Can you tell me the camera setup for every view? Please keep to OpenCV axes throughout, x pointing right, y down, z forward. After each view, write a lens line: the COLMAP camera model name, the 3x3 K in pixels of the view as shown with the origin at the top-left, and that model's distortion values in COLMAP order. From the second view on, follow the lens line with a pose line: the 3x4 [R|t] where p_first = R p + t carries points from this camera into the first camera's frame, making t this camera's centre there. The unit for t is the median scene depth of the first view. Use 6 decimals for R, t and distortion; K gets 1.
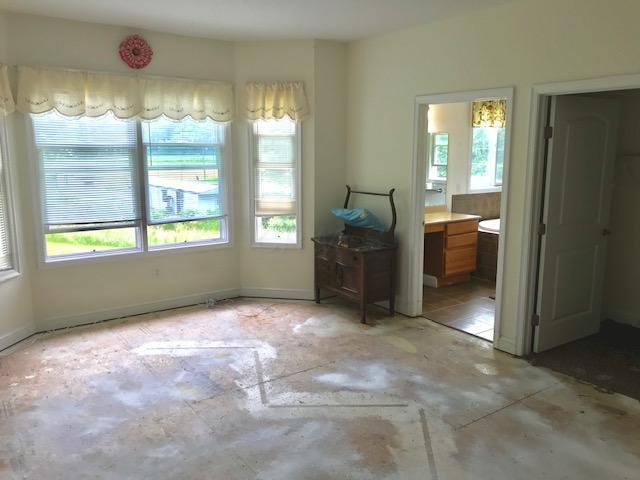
lens RADIAL K [[528.0, 0, 318.8], [0, 528.0, 238.3], [0, 0, 1]] dist [0.031911, -0.032908]
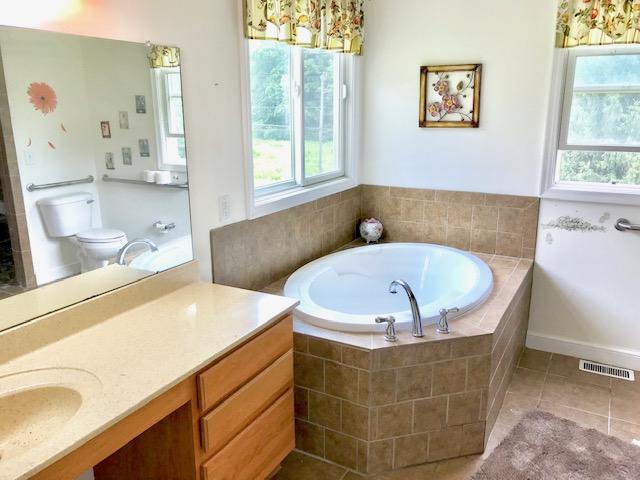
lens RADIAL K [[528.0, 0, 318.6], [0, 528.0, 240.9], [0, 0, 1]] dist [0.031911, -0.032908]
pose [[0.903383, -0.110377, 0.414386, 0.169315], [0.076870, 0.992337, 0.096740, -0.103172], [-0.421888, -0.055540, 0.904945, 0.642570]]
